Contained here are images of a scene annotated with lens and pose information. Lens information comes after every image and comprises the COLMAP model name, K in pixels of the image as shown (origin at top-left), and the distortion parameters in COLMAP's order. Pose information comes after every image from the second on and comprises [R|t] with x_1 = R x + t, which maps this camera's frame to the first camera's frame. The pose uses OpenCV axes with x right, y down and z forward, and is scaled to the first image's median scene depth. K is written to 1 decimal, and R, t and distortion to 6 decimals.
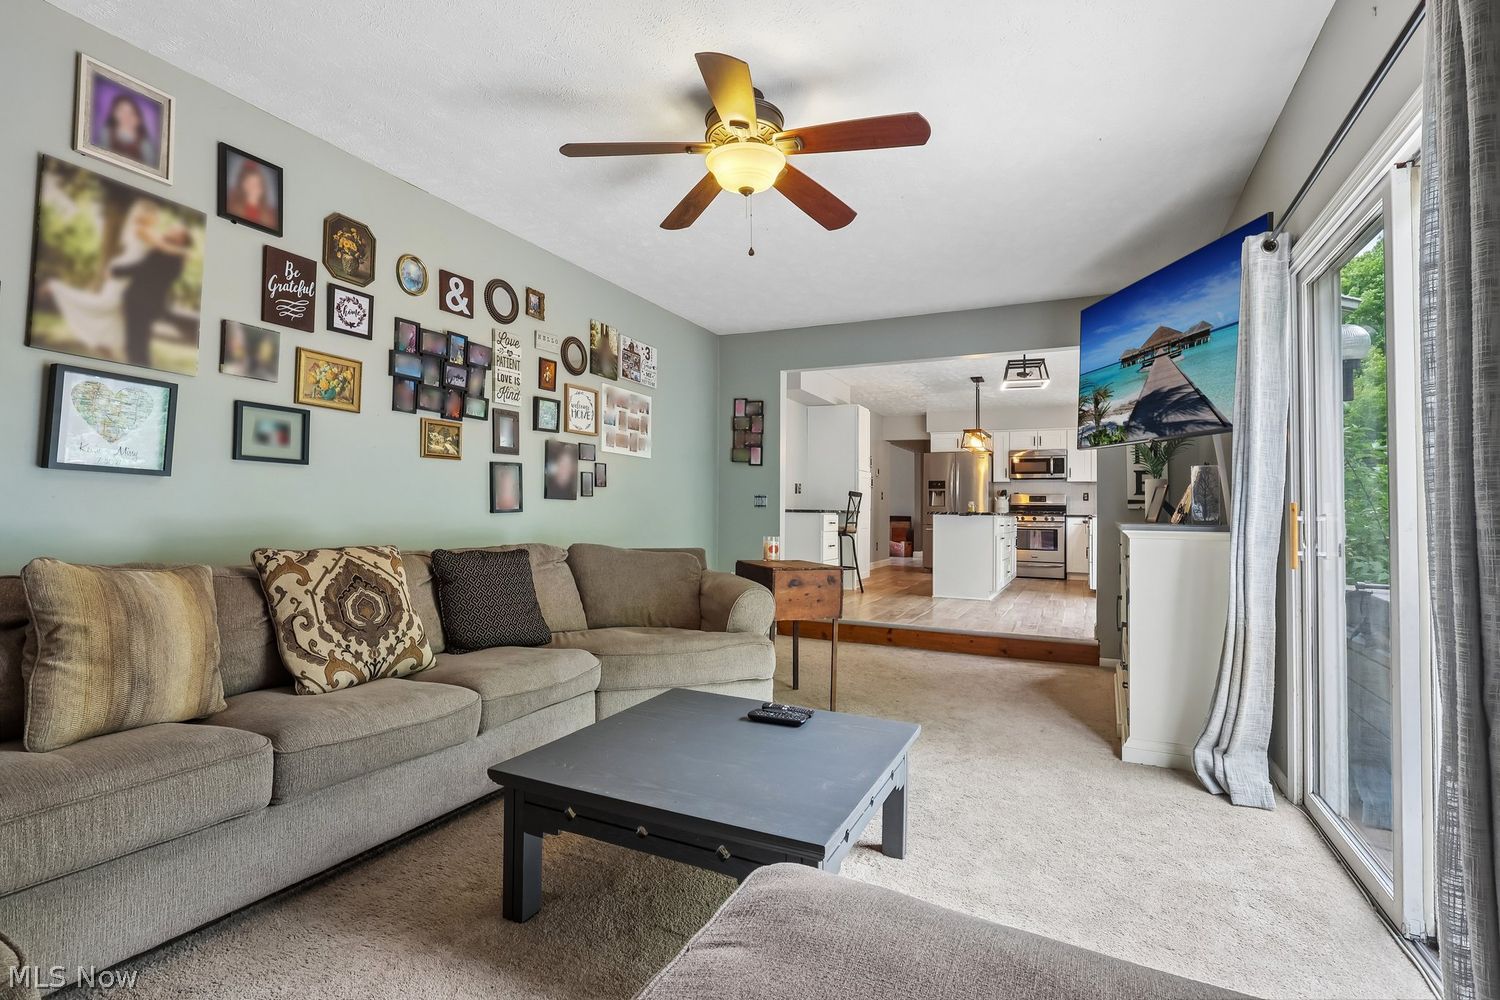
lens RADIAL K [[705.0, 0, 748.2], [0, 705.0, 496.2], [0, 0, 1]] dist [-0.011744, 0.002772]
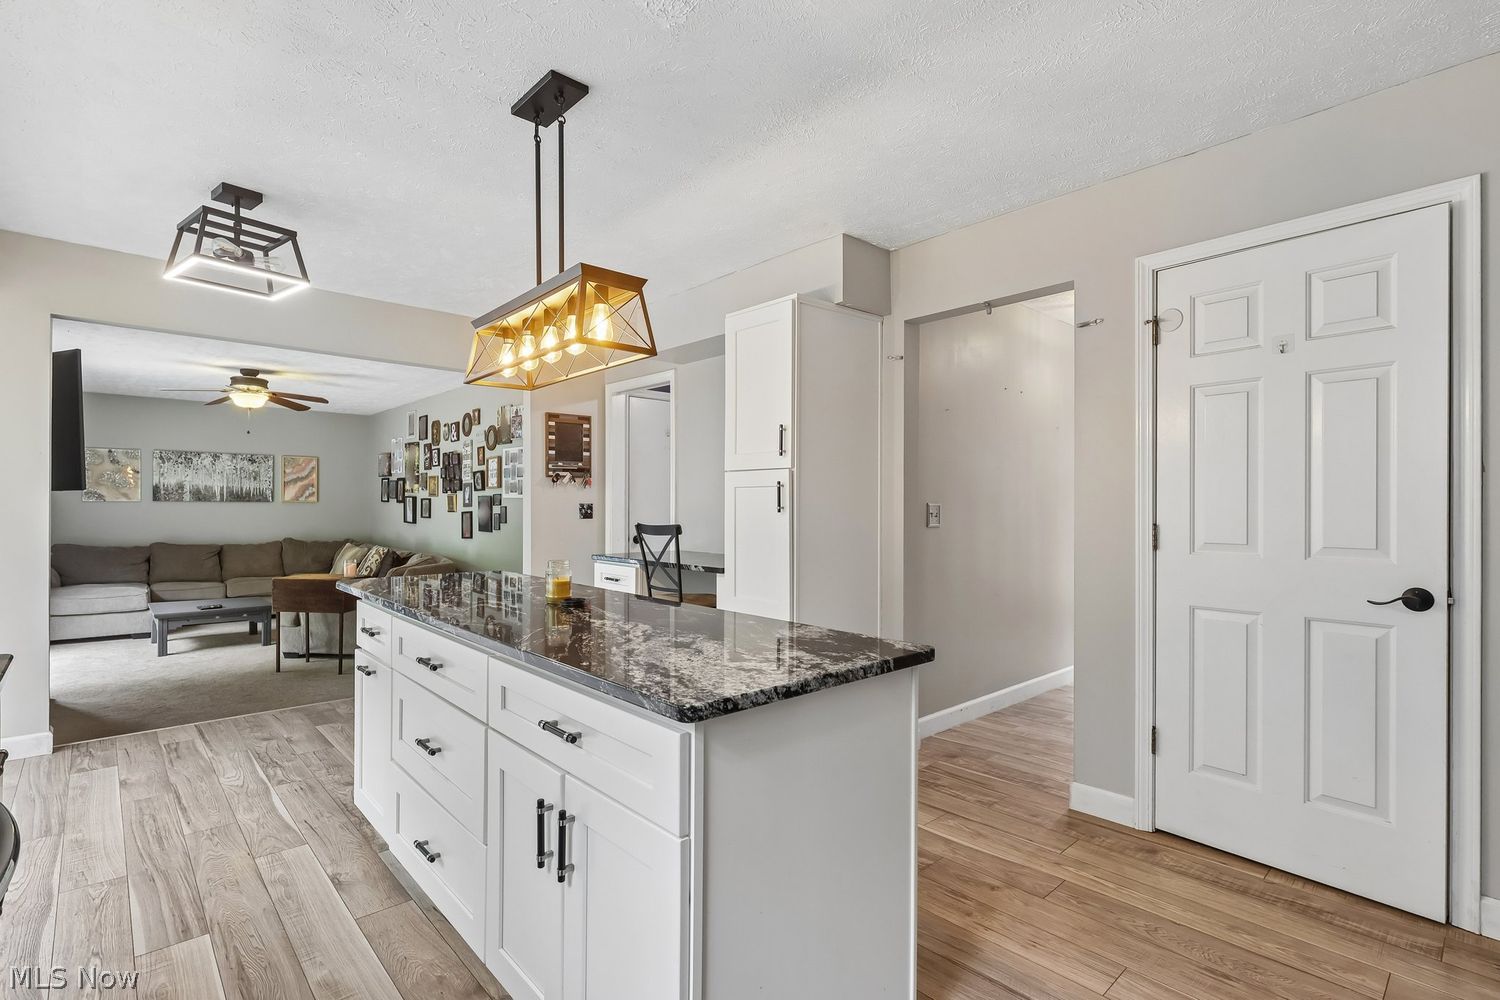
lens RADIAL K [[705.0, 0, 742.5], [0, 705.0, 507.8], [0, 0, 1]] dist [-0.011744, 0.002772]
pose [[-0.376121, -0.016791, -0.926418, 0.441533], [0.009098, 0.999721, -0.021813, -0.004437], [0.926526, -0.016633, -0.375863, 0.946472]]
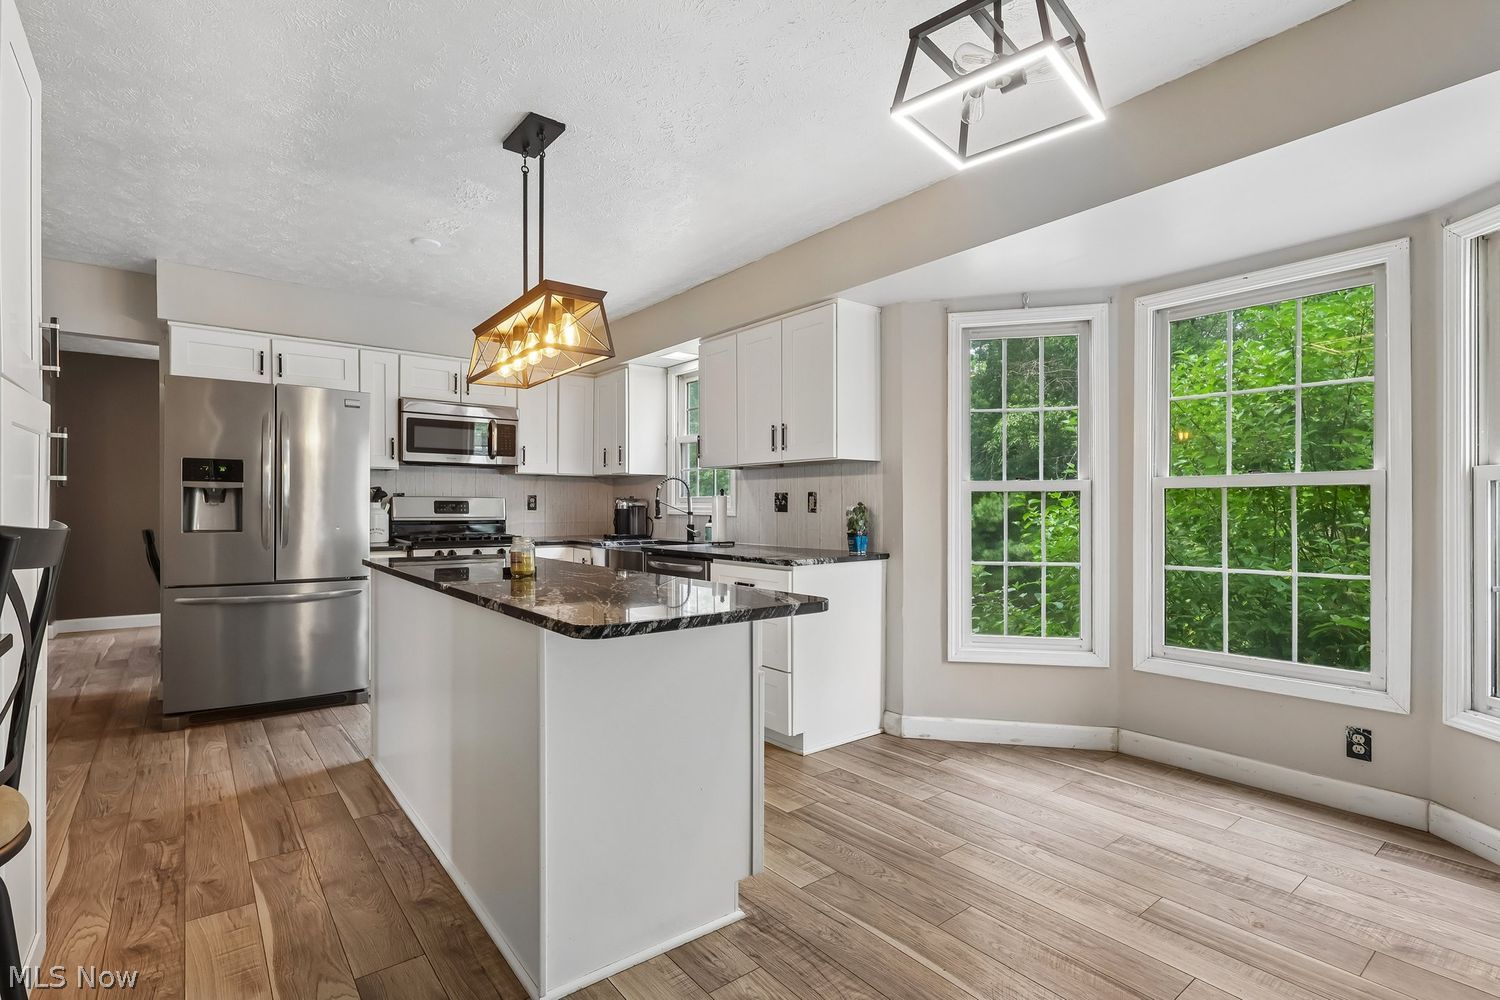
lens RADIAL K [[705.0, 0, 740.8], [0, 705.0, 512.4], [0, 0, 1]] dist [-0.011744, 0.002772]
pose [[0.444795, -0.020056, 0.895408, 0.075839], [-0.013612, 0.999482, 0.029149, -0.009538], [-0.895529, -0.025153, 0.444292, 0.634789]]
